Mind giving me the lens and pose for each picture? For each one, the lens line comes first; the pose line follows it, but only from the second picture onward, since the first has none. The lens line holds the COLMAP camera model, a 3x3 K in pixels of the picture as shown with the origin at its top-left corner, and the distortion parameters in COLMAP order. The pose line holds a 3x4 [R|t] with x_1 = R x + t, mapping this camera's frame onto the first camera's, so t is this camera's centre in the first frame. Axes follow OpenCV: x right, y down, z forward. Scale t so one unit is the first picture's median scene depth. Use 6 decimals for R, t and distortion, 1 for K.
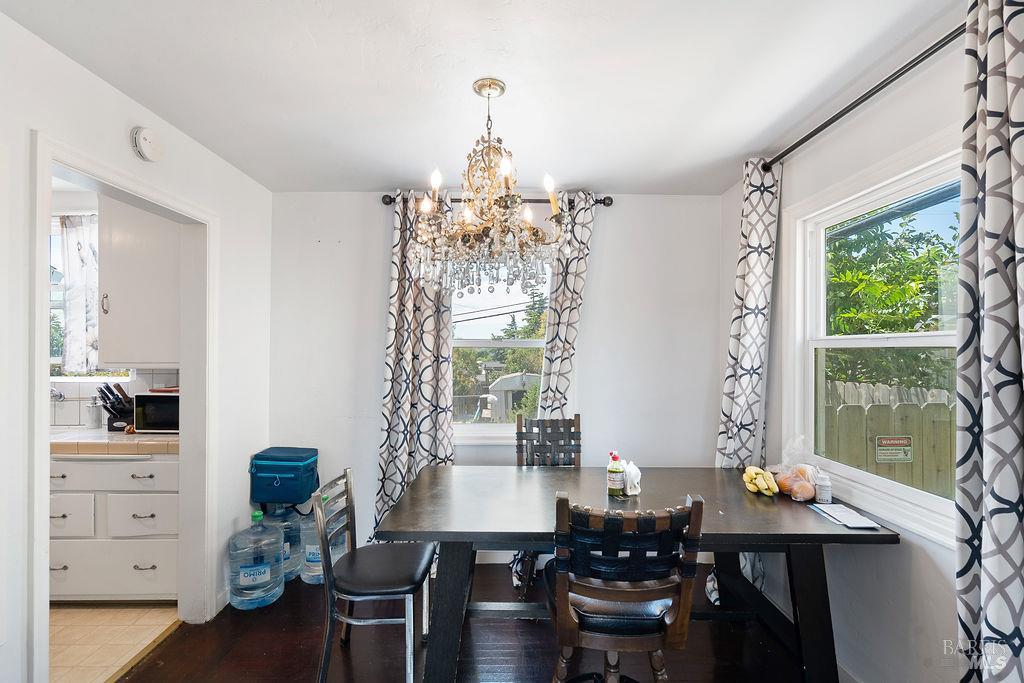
lens RADIAL K [[460.7, 0, 510.3], [0, 460.7, 349.3], [0, 0, 1]] dist [-0.002222, 0.000297]
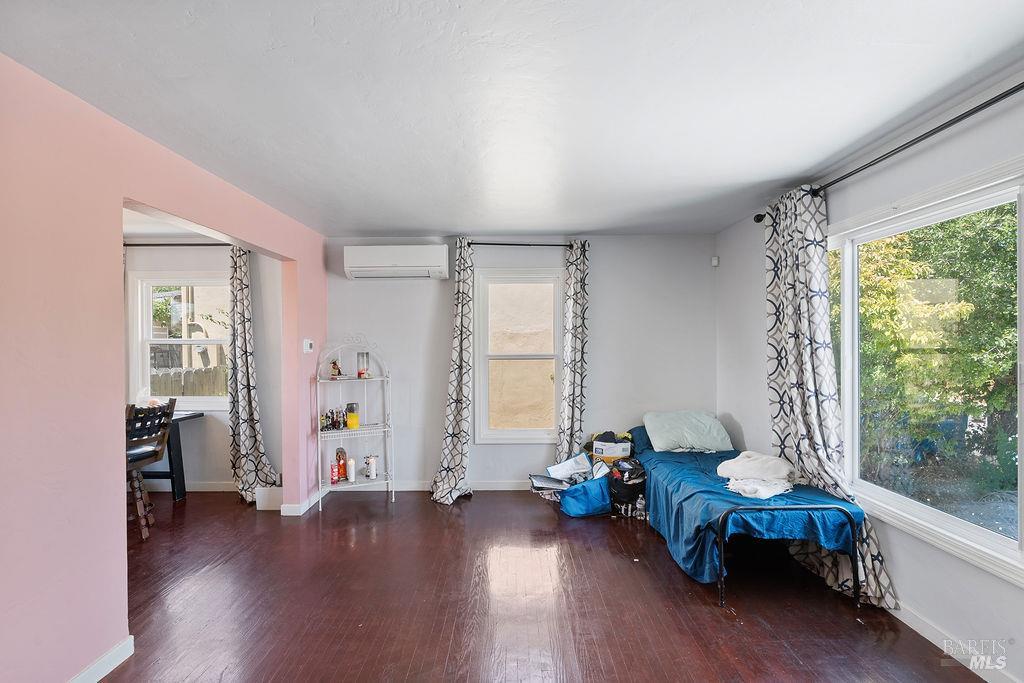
lens RADIAL K [[472.5, 0, 510.3], [0, 472.5, 339.7], [0, 0, 1]] dist [-0.000535, 0.000350]
pose [[0.023614, -0.002715, 0.999717, -1.891873], [0.003895, 0.999989, 0.002624, -0.030894], [-0.999714, 0.003832, 0.023624, -0.879013]]
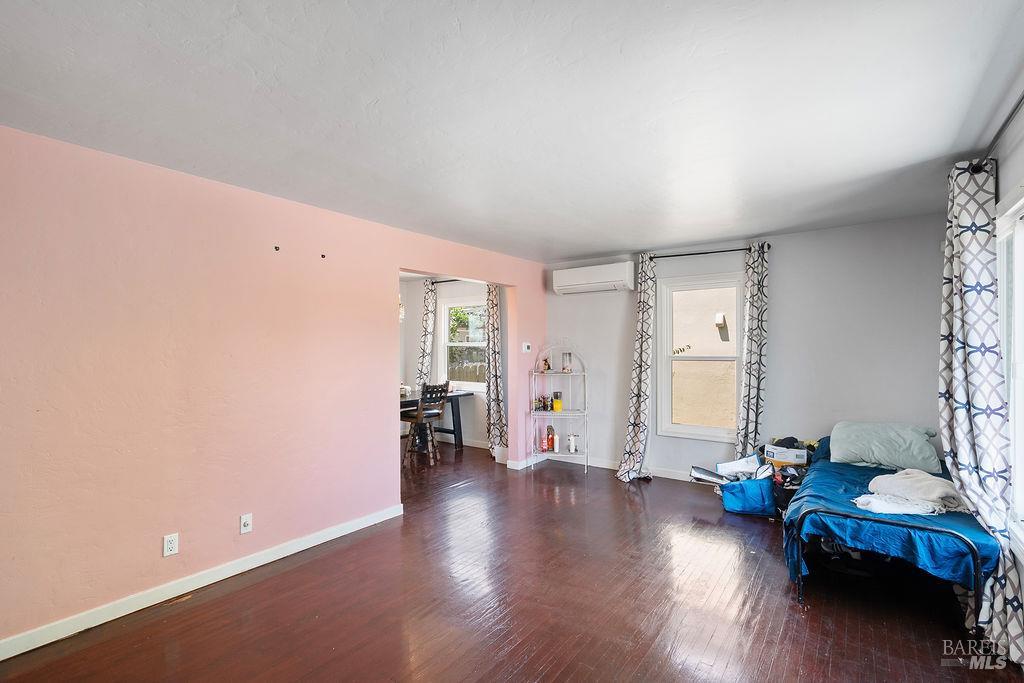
lens RADIAL K [[472.5, 0, 510.3], [0, 472.5, 339.7], [0, 0, 1]] dist [-0.000535, 0.000350]
pose [[0.609245, -0.002446, 0.792979, -2.185054], [0.009306, 0.999948, -0.004066, -0.038798], [-0.792928, 0.009857, 0.609236, -1.730374]]
